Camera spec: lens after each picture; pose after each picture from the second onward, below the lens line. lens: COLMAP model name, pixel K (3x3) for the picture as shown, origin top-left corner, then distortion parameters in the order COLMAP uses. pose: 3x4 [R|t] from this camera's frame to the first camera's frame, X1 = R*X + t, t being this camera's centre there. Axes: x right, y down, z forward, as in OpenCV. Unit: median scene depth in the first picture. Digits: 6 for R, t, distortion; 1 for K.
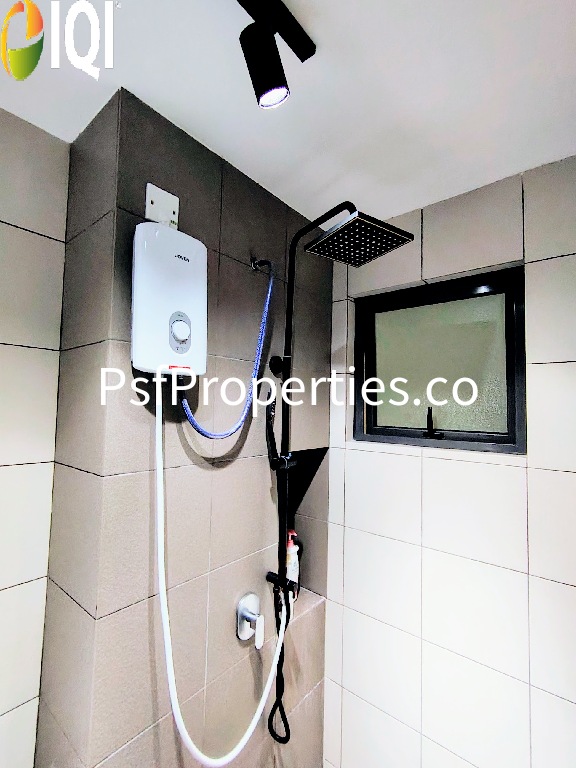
lens RADIAL K [[366.3, 0, 281.0], [0, 366.3, 386.1], [0, 0, 1]] dist [0.013460, -0.000643]
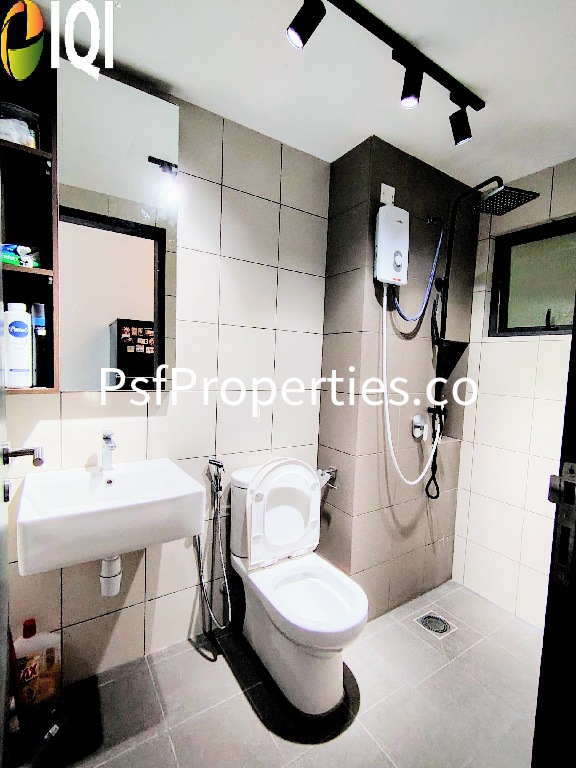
lens RADIAL K [[360.4, 0, 288.1], [0, 360.4, 389.6], [0, 0, 1]] dist [0.001245, 0.000478]
pose [[0.958191, 0.030278, -0.284524, -0.197996], [0.005933, 0.992069, 0.125553, 0.217173], [0.286069, -0.121991, 0.950412, -0.816453]]
